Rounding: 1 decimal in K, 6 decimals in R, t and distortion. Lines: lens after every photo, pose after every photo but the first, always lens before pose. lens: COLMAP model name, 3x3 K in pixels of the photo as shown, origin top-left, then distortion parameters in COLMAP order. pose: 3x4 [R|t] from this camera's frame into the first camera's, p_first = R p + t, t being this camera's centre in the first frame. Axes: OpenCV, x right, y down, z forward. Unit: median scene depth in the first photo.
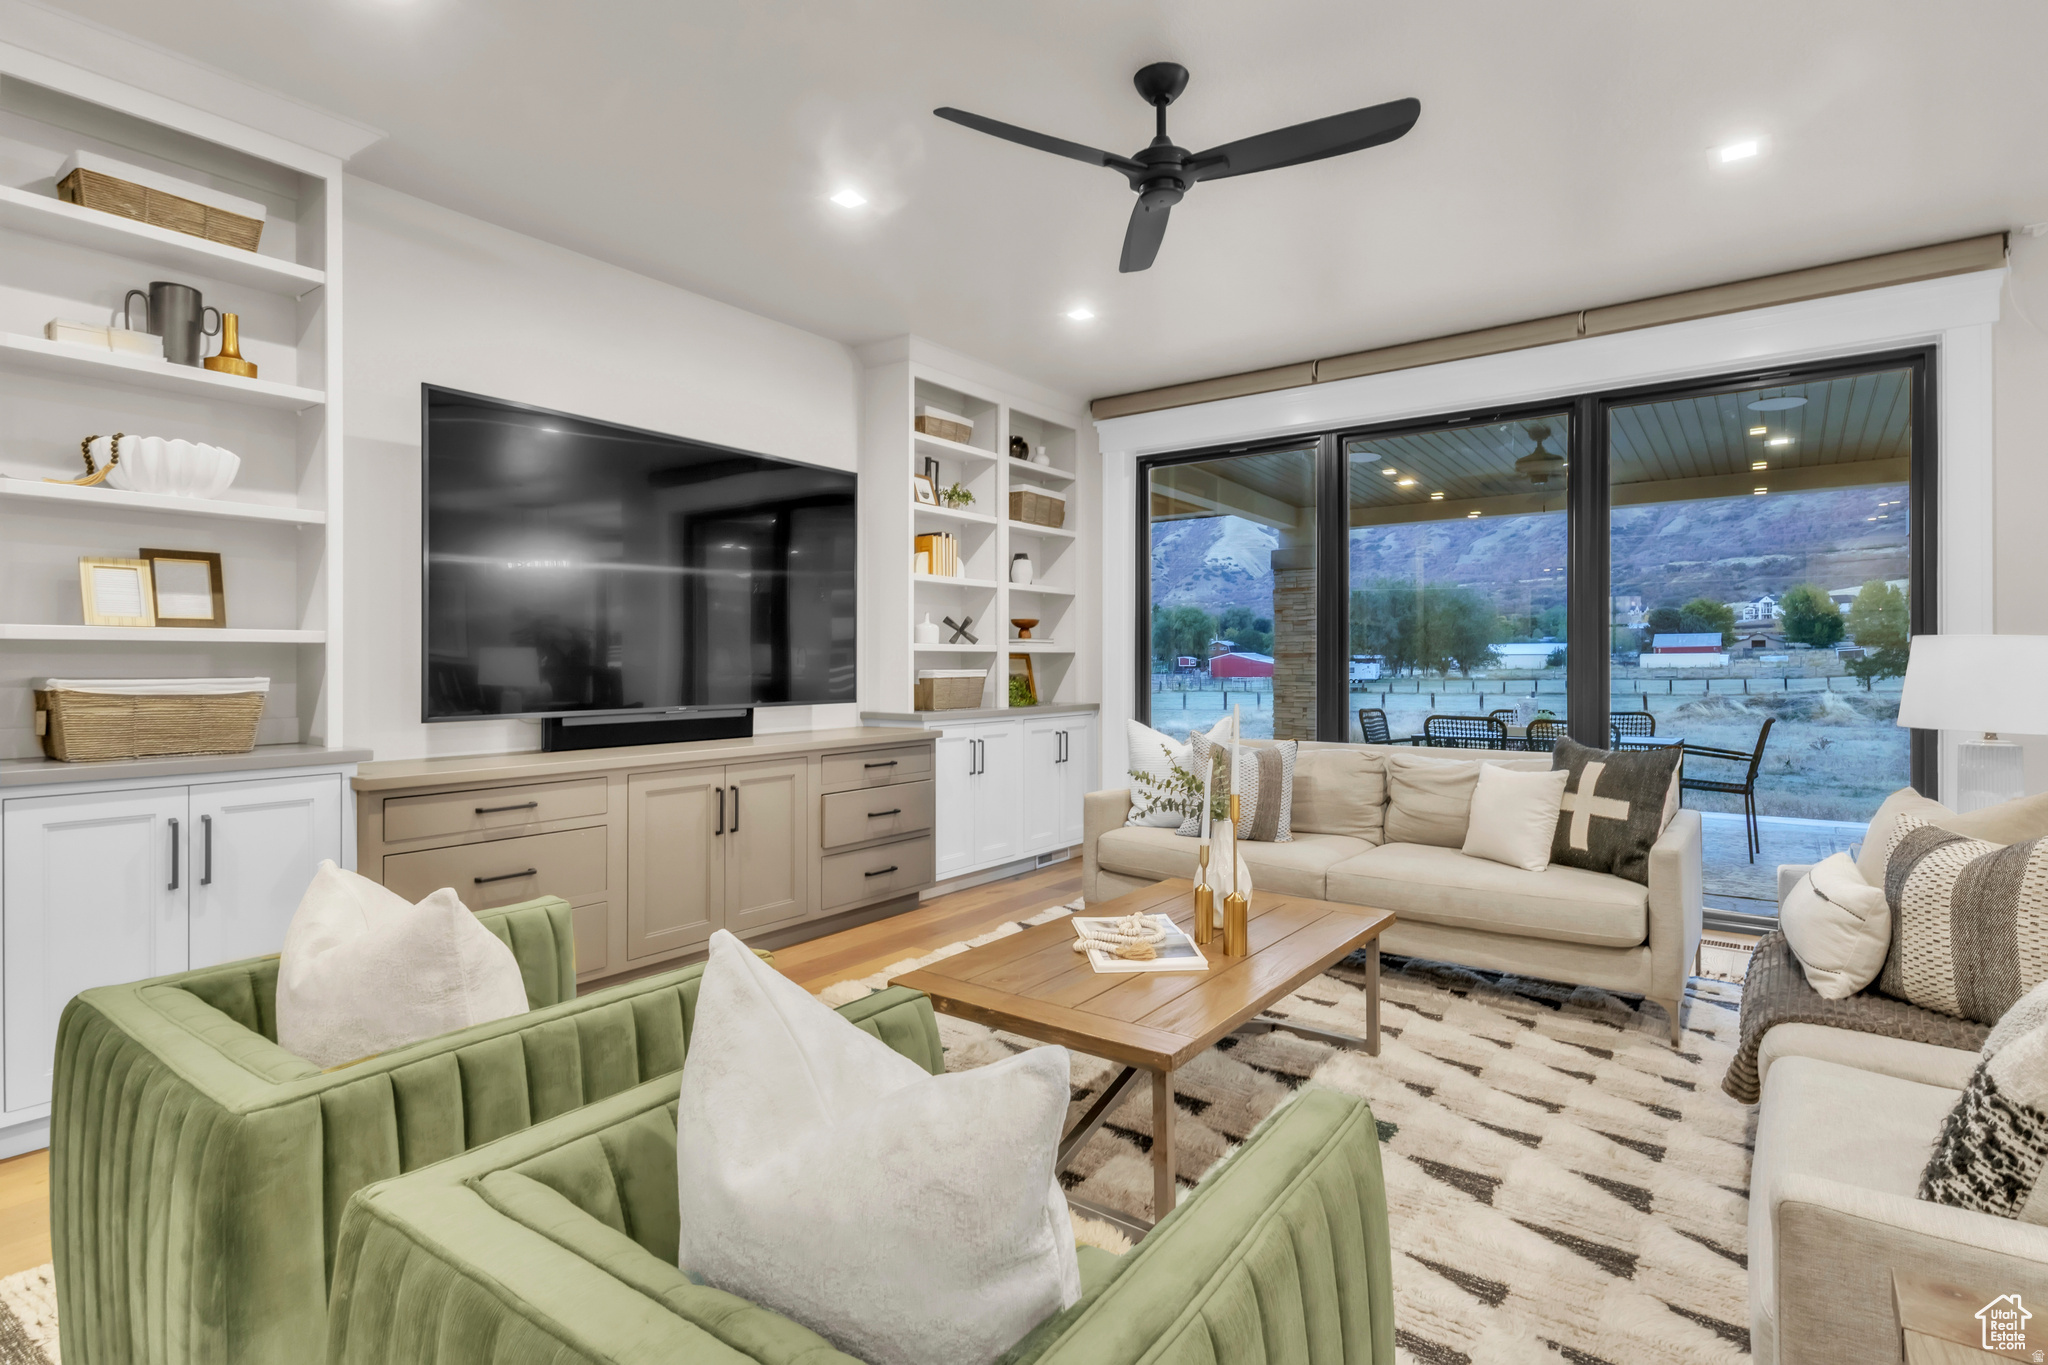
lens RADIAL K [[1008.0, 0, 1032.7], [0, 1008.0, 665.1], [0, 0, 1]] dist [0.007141, 0.000451]
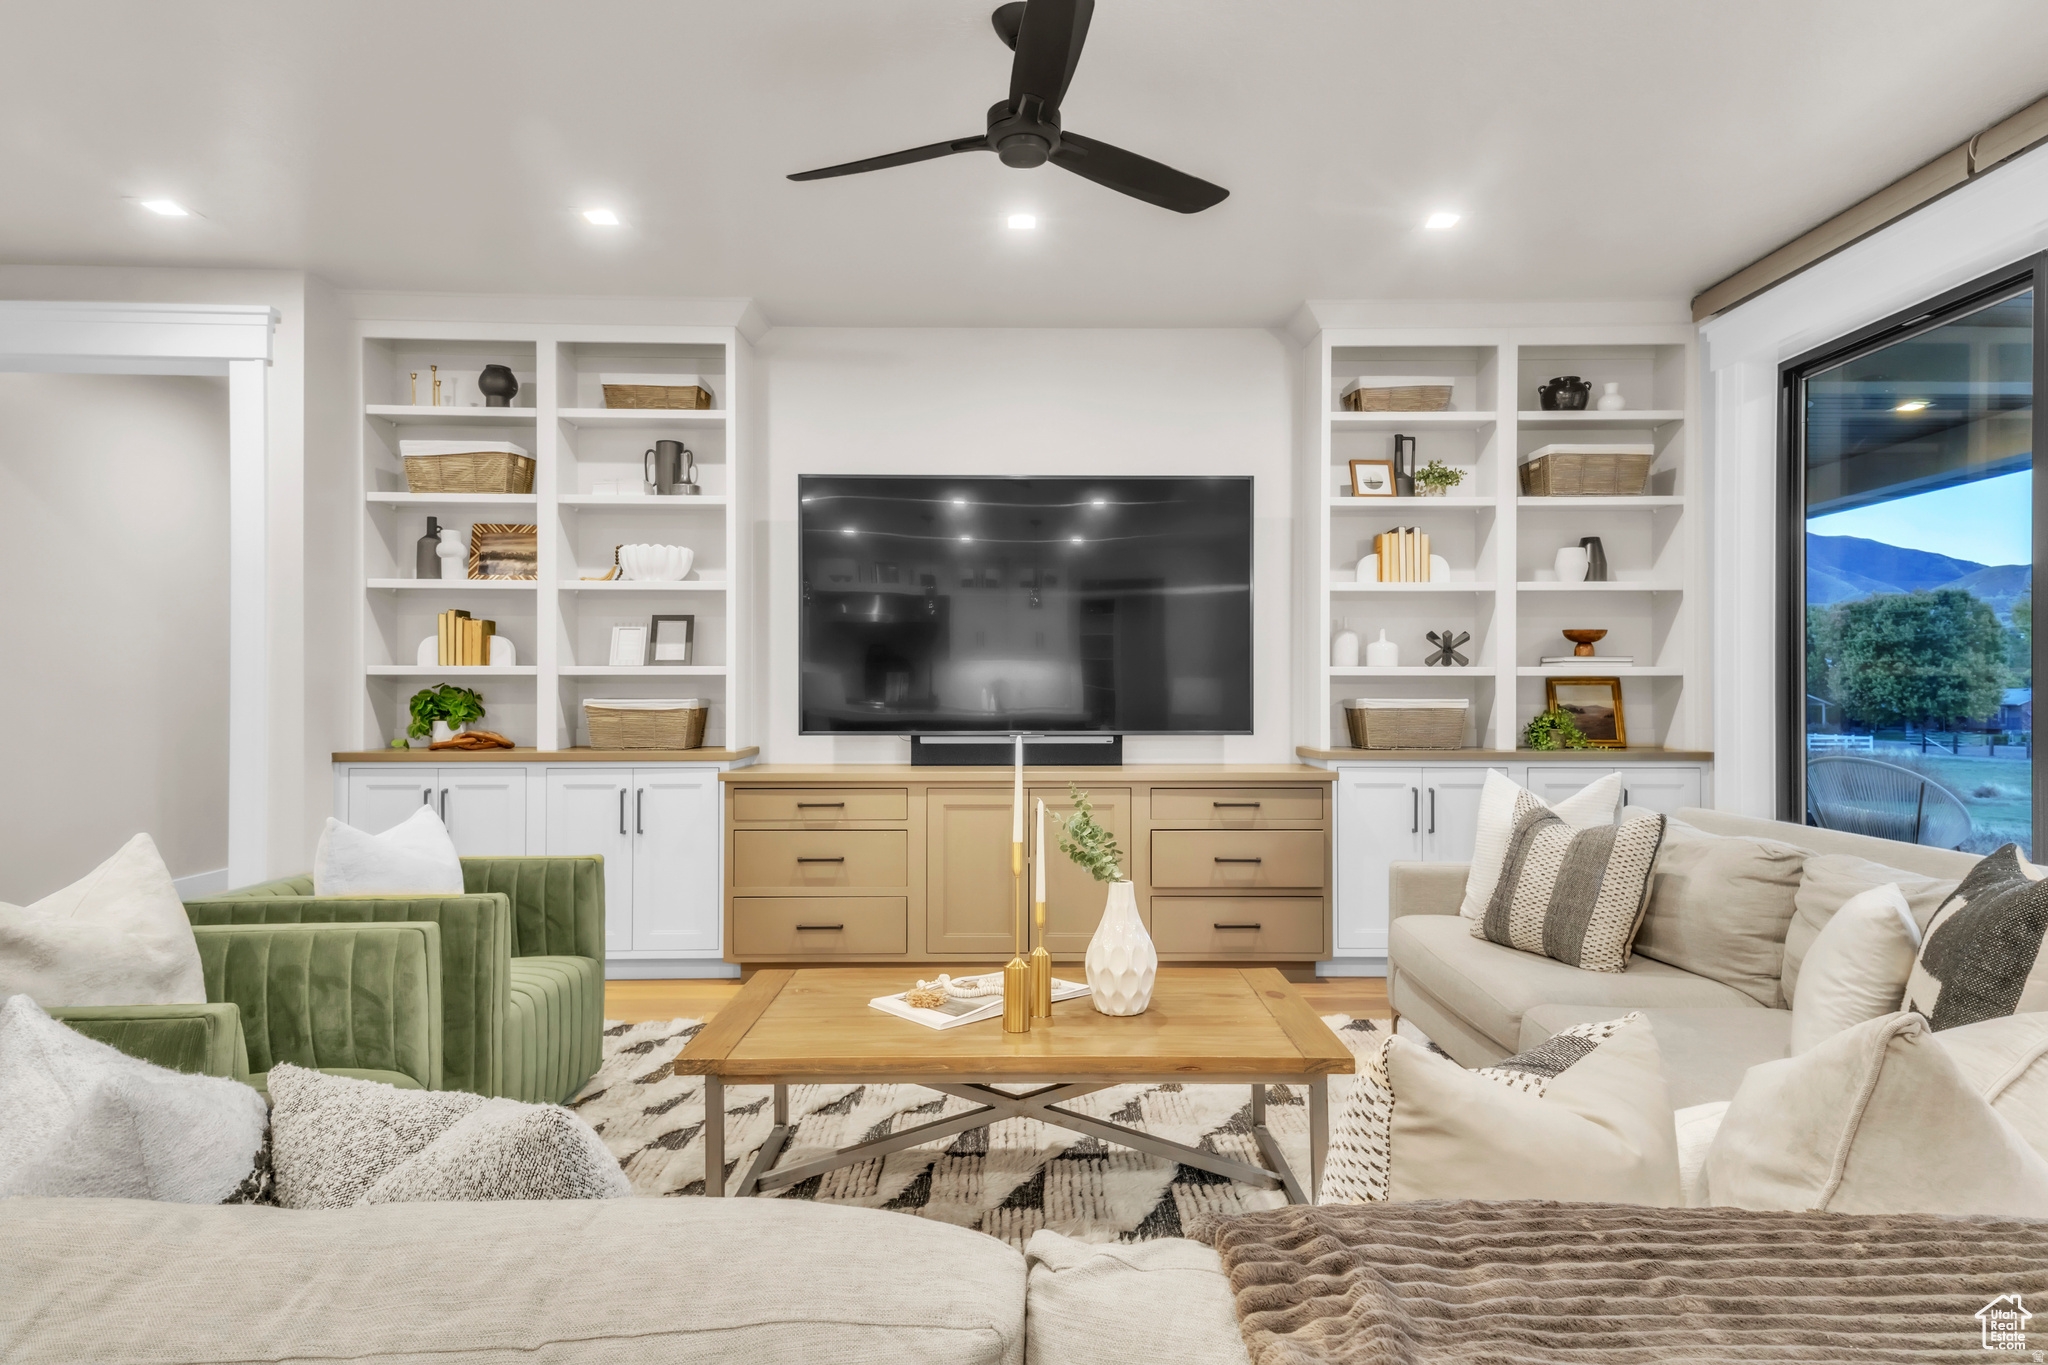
lens RADIAL K [[1196.0, 0, 1037.2], [0, 1196.0, 684.7], [0, 0, 1]] dist [0.023704, -0.000427]
pose [[0.597765, -0.002325, -0.801668, 0.504140], [-0.003191, 0.999981, -0.005280, -0.000529], [0.801665, 0.005715, 0.597746, 0.200194]]
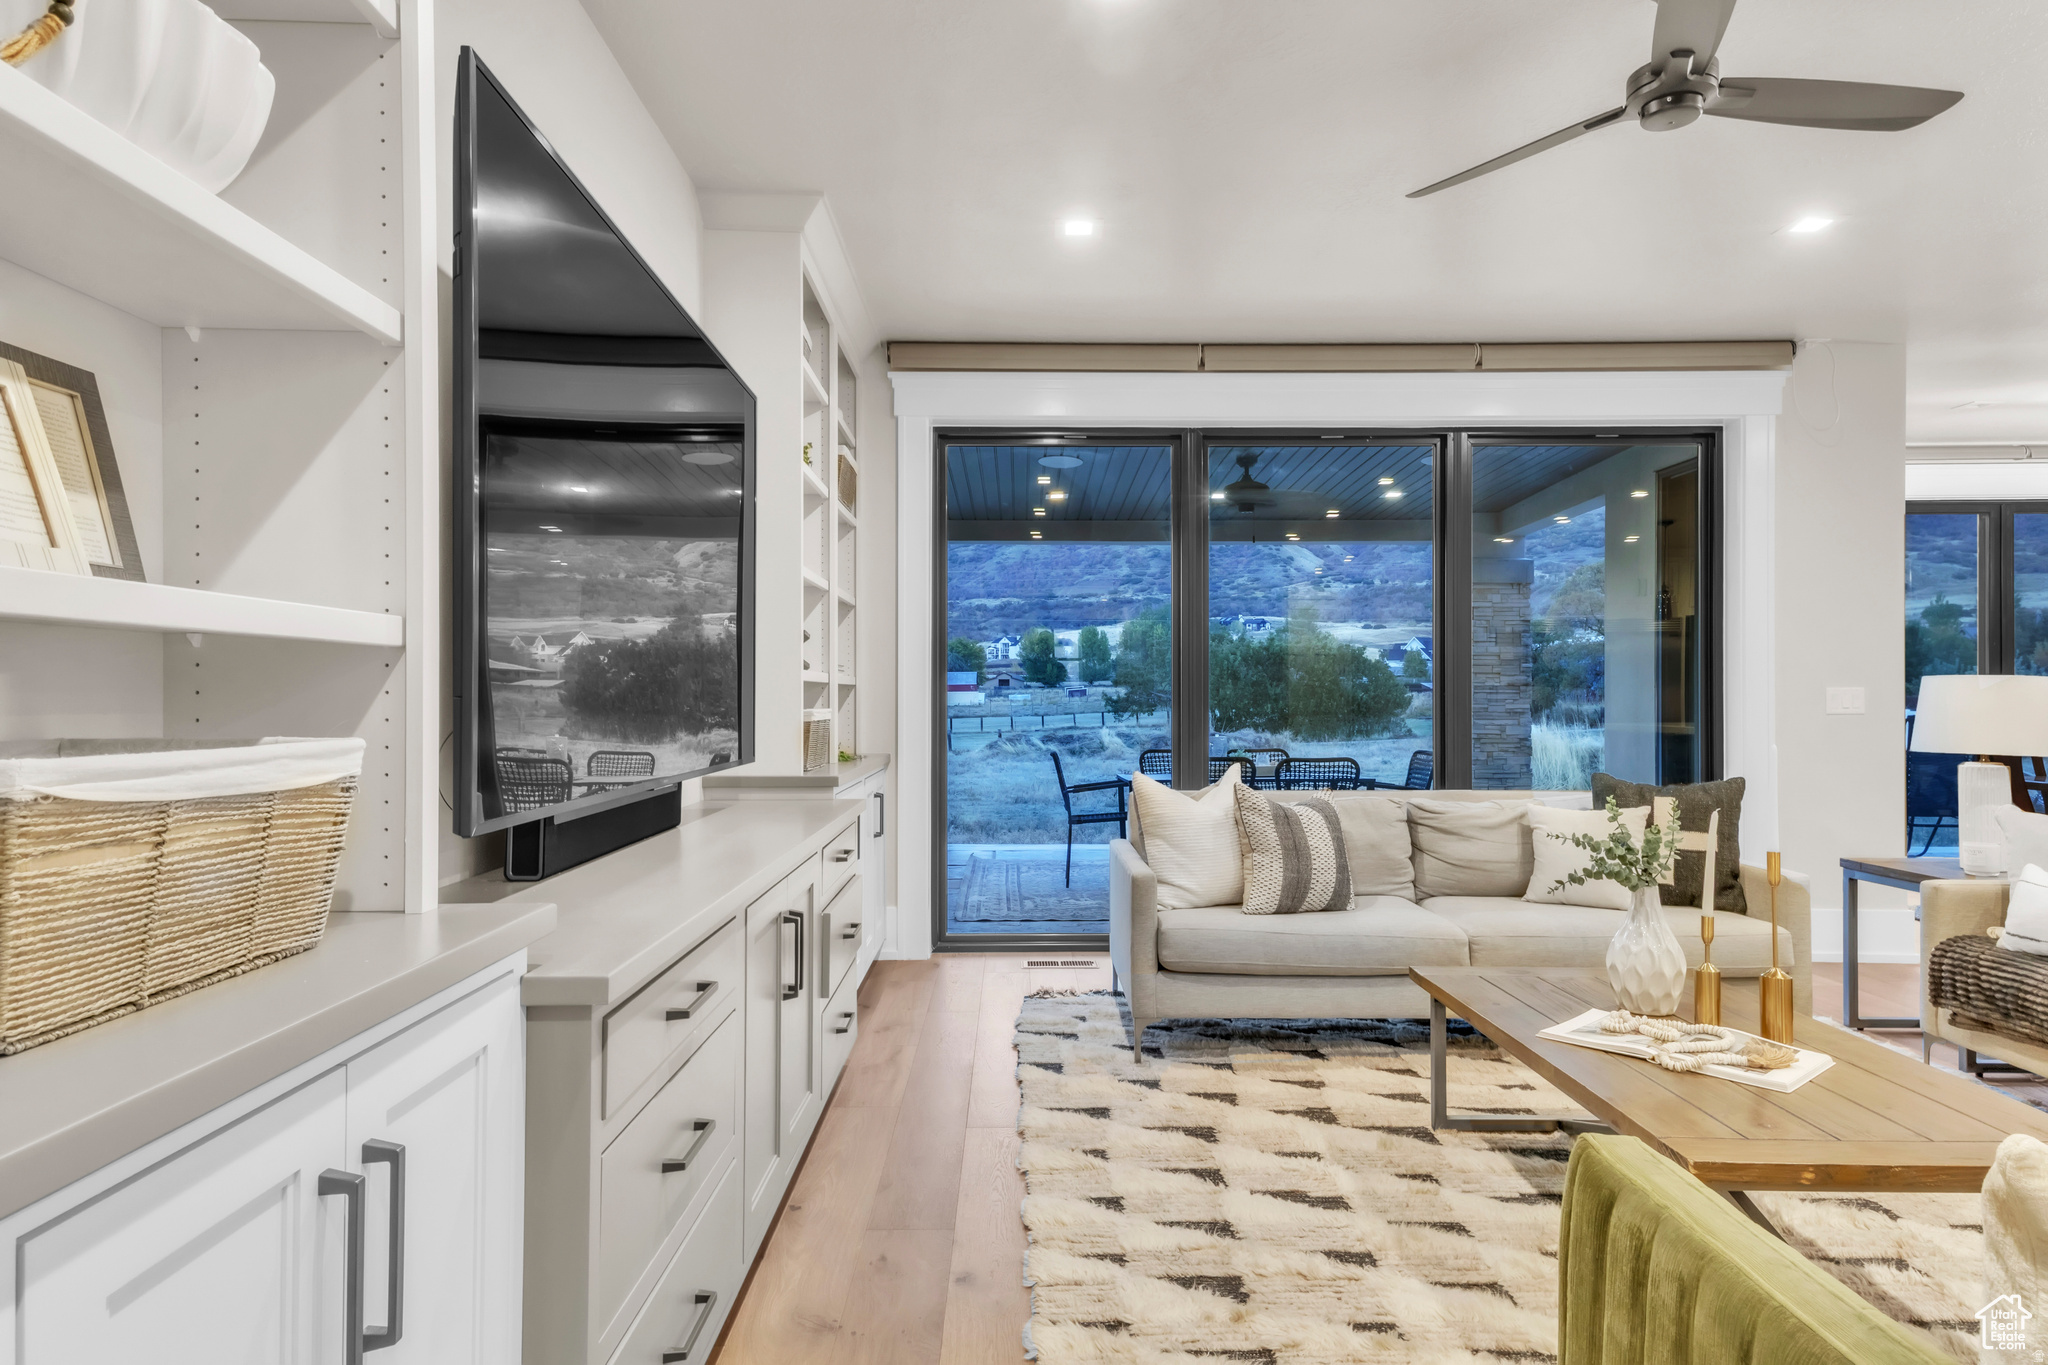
lens RADIAL K [[1196.0, 0, 1028.1], [0, 1196.0, 711.6], [0, 0, 1]] dist [0.023704, -0.000427]
pose [[0.796826, -0.006218, 0.604177, -0.447249], [0.002360, 0.999971, 0.007179, 0.000773], [-0.604205, -0.004295, 0.796817, 0.280916]]
